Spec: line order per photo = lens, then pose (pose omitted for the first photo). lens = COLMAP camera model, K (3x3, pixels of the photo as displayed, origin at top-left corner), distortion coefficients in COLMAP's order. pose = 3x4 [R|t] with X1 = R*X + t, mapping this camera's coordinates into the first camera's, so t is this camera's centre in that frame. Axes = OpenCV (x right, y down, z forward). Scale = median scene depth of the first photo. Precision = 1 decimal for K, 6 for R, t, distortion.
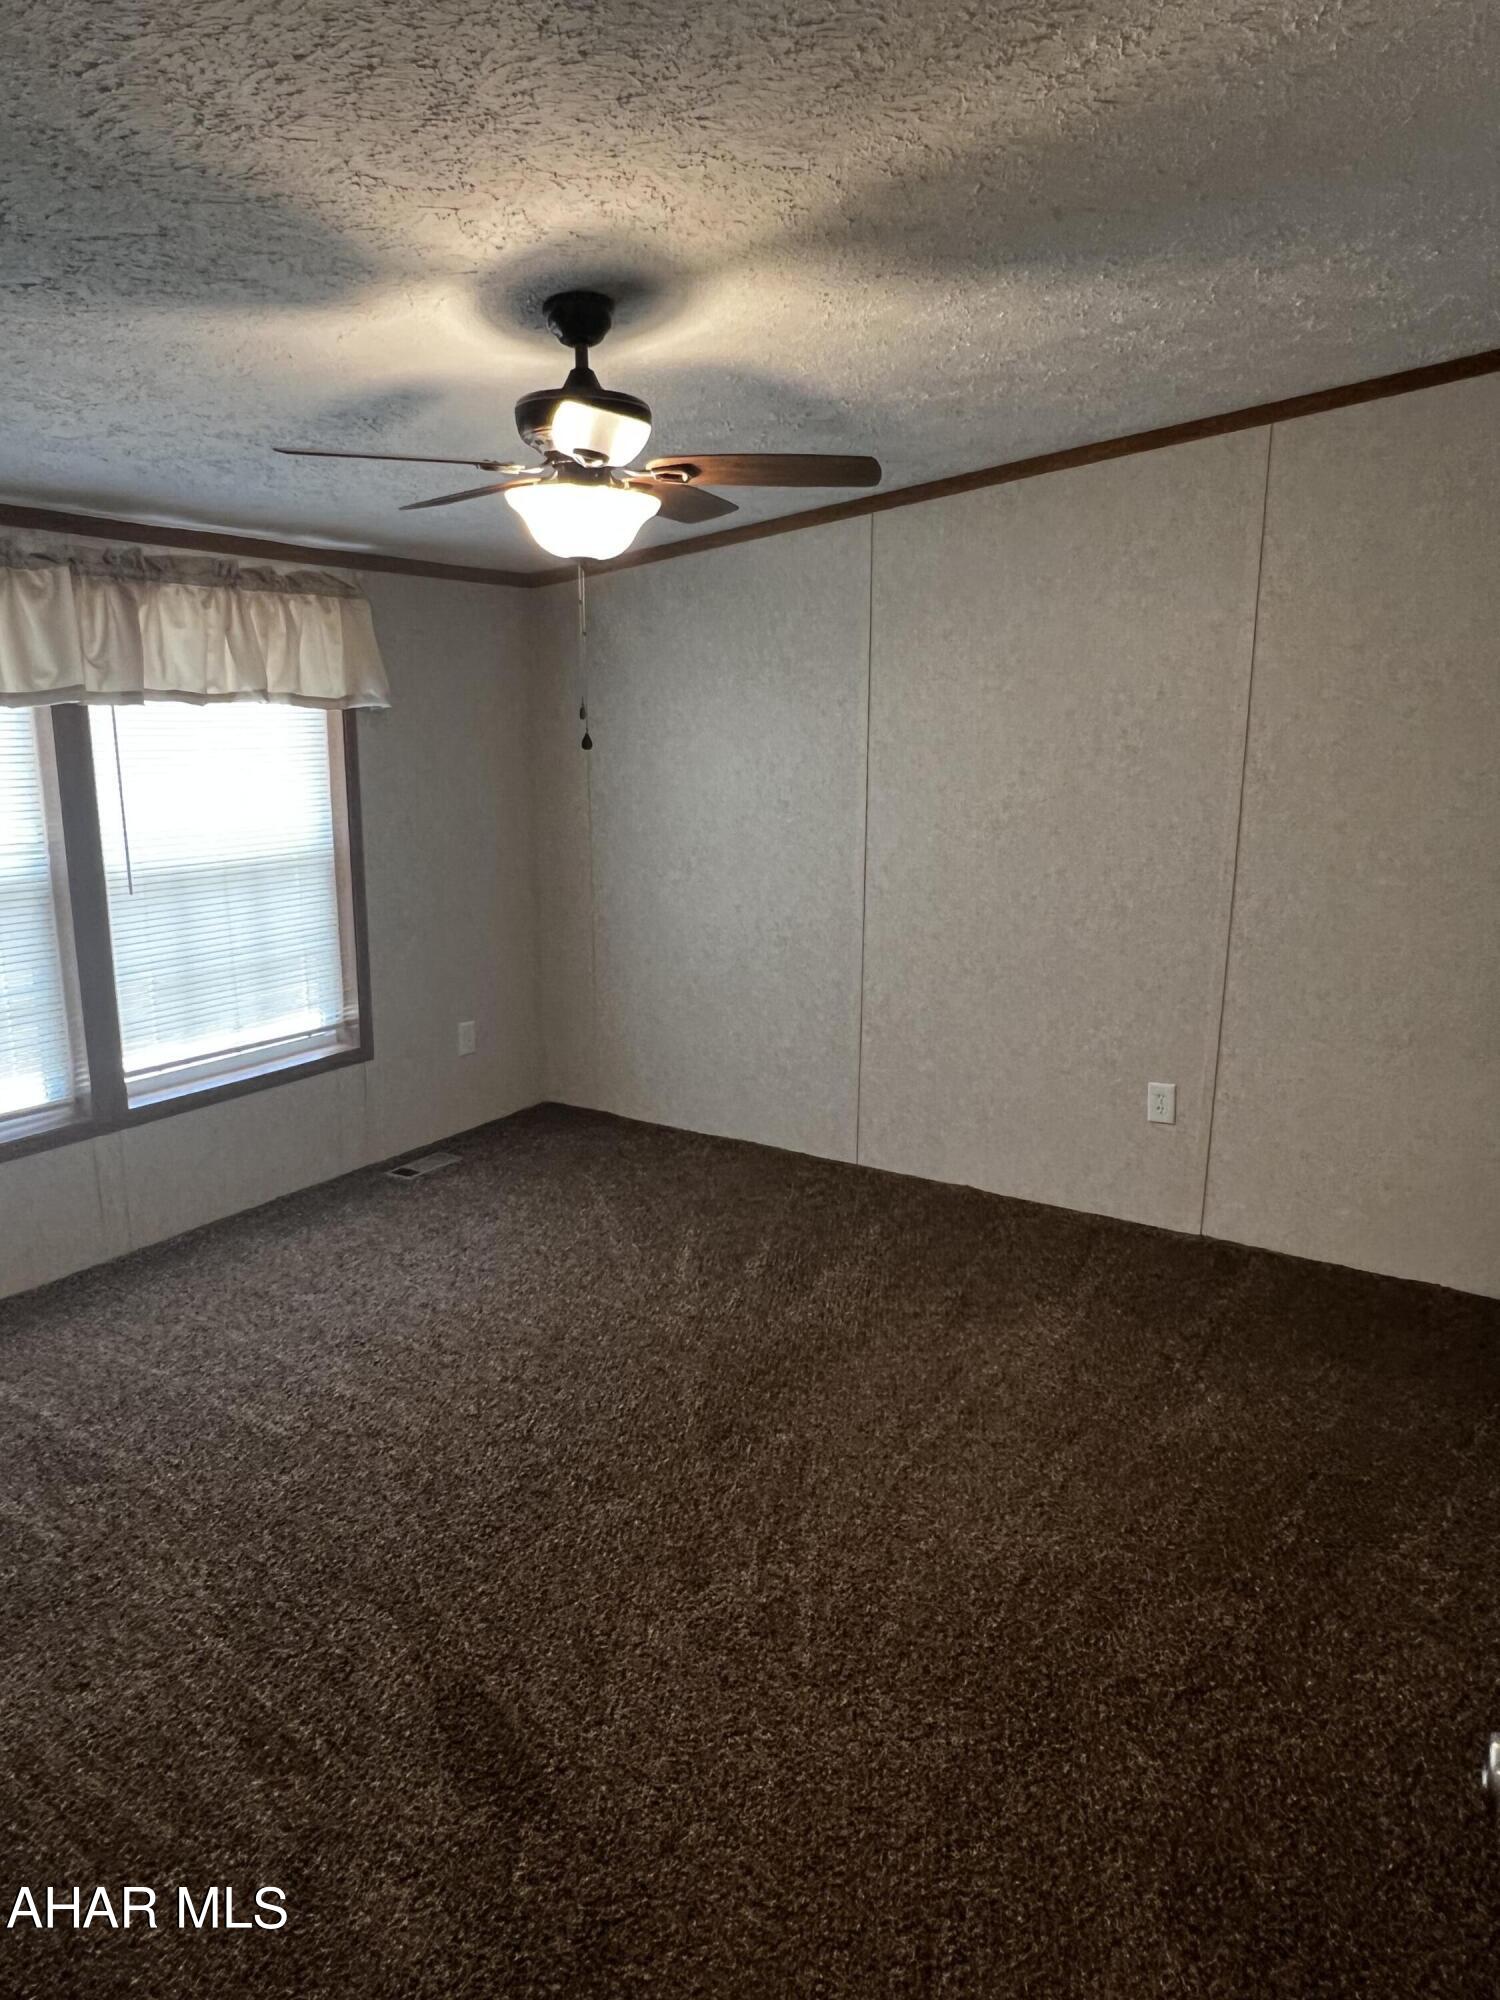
lens RADIAL K [[1306.5, 0, 741.8], [0, 1306.5, 999.6], [0, 0, 1]] dist [0.003580, -0.001784]
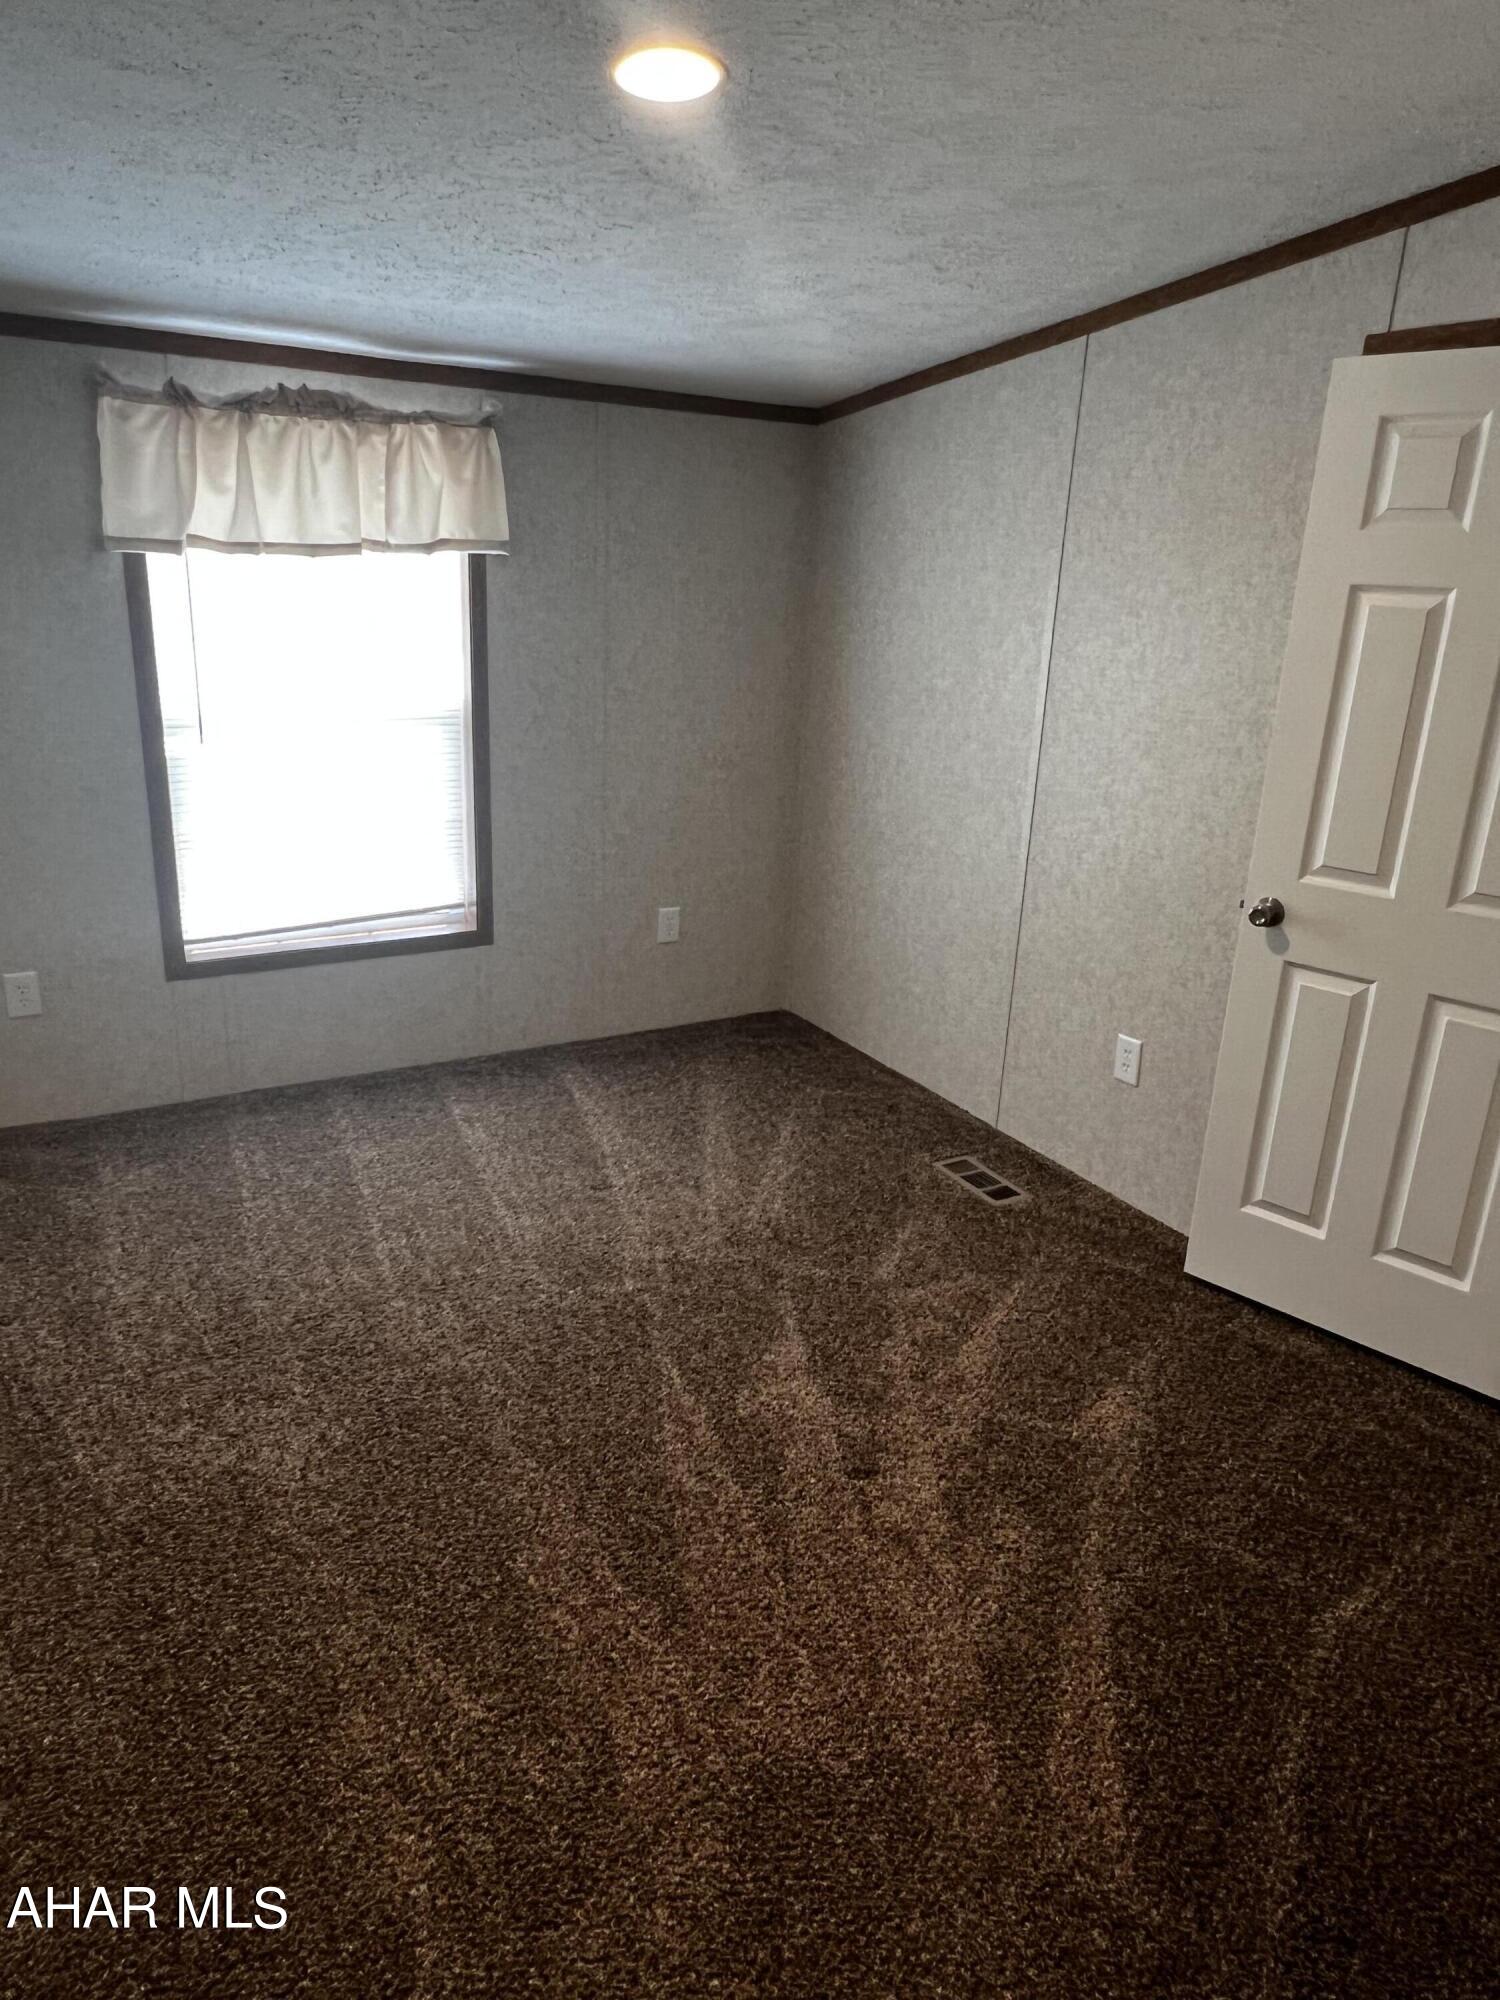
lens RADIAL K [[1288.7, 0, 750.0], [0, 1288.7, 1000.0], [0, 0, 1]] dist [-0.001897, -0.002086]
pose [[0.901555, 0.168233, -0.398617, 0.290227], [-0.126553, 0.983553, 0.128874, -0.063774], [0.413742, -0.065740, 0.908017, 0.256541]]
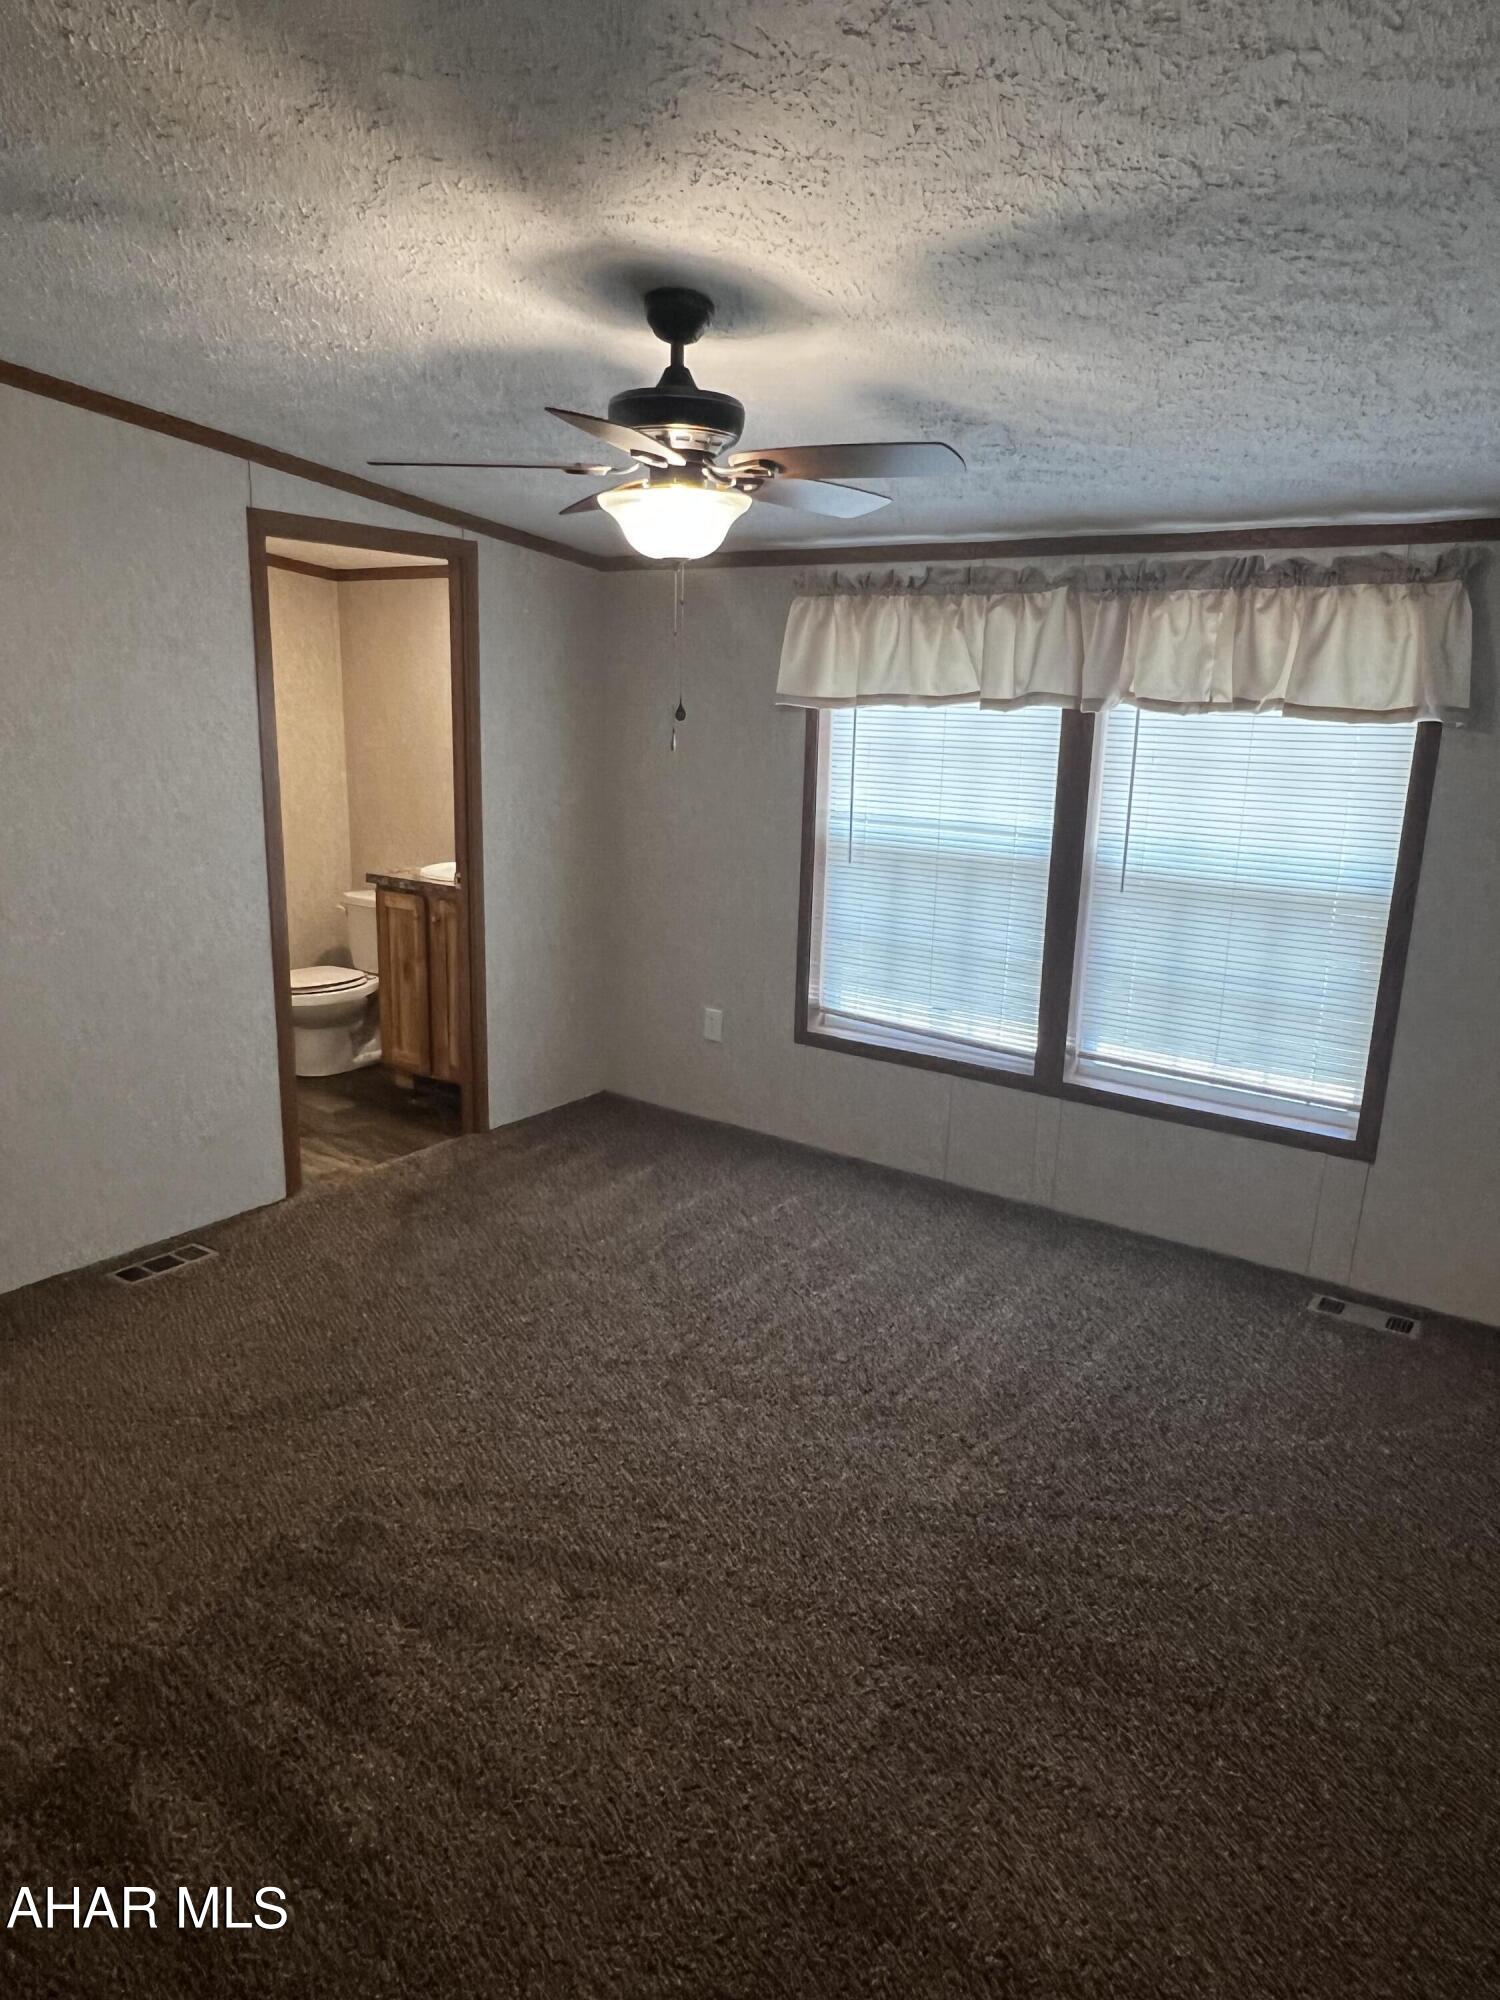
lens RADIAL K [[1306.5, 0, 741.8], [0, 1306.5, 999.6], [0, 0, 1]] dist [0.003580, -0.001784]
pose [[-0.045702, 0.224633, -0.973371, 0.541929], [-0.240730, 0.943197, 0.228972, -0.153557], [0.969516, 0.244784, 0.010970, 0.660757]]
